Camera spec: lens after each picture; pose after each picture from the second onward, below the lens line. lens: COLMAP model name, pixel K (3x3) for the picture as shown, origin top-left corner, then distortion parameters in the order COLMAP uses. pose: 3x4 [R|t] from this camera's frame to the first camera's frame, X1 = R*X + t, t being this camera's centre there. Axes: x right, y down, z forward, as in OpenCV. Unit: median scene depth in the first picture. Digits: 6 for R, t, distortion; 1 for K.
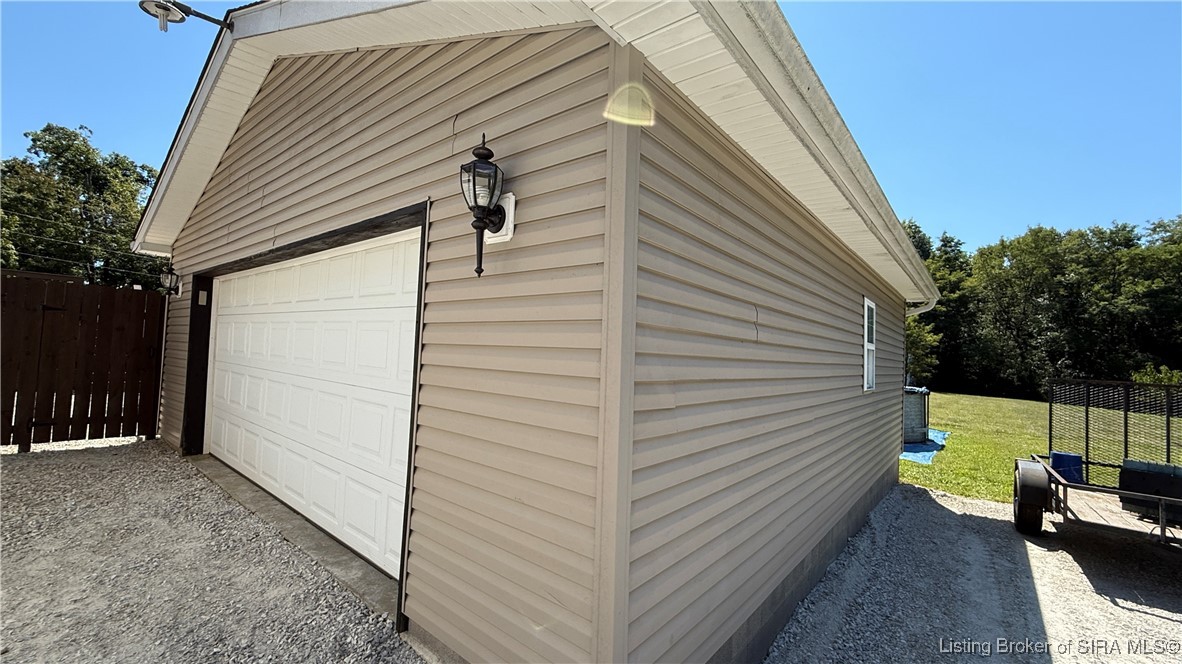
lens RADIAL K [[470.8, 0, 589.4], [0, 470.8, 333.6], [0, 0, 1]] dist [-0.001853, 0.000698]
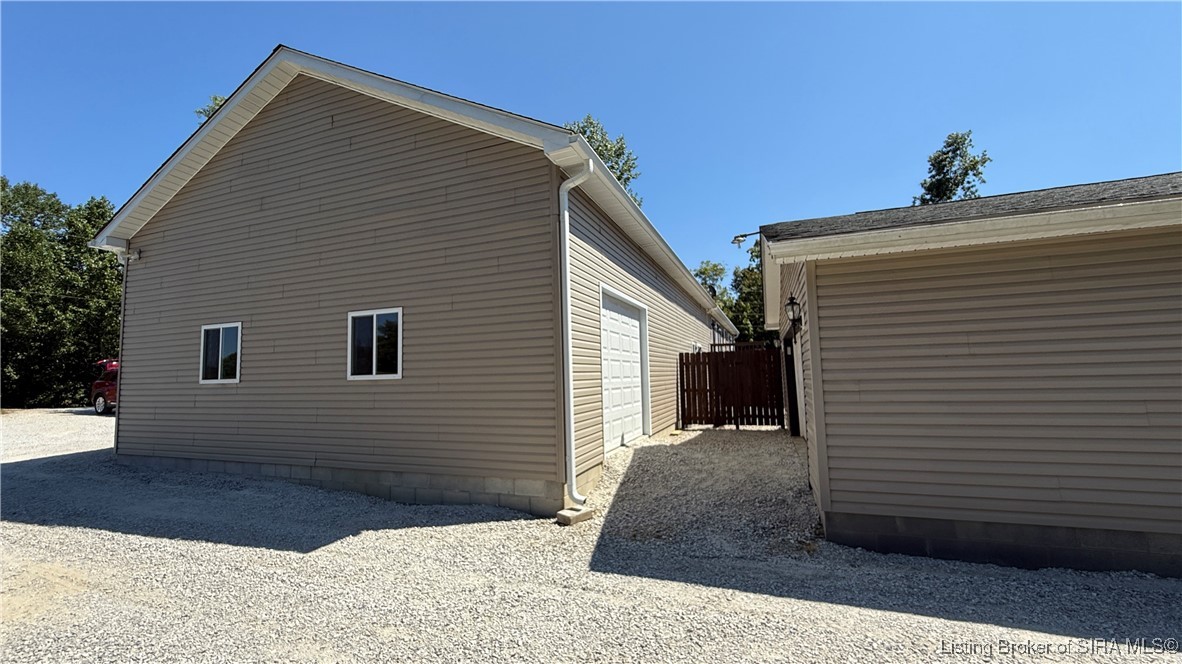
lens RADIAL K [[470.8, 0, 590.8], [0, 470.8, 335.0], [0, 0, 1]] dist [-0.001853, 0.000698]
pose [[0.322693, -0.139468, -0.936172, 0.640131], [0.085499, 0.989336, -0.117917, 0.014550], [0.942634, -0.041991, 0.331176, -0.330654]]
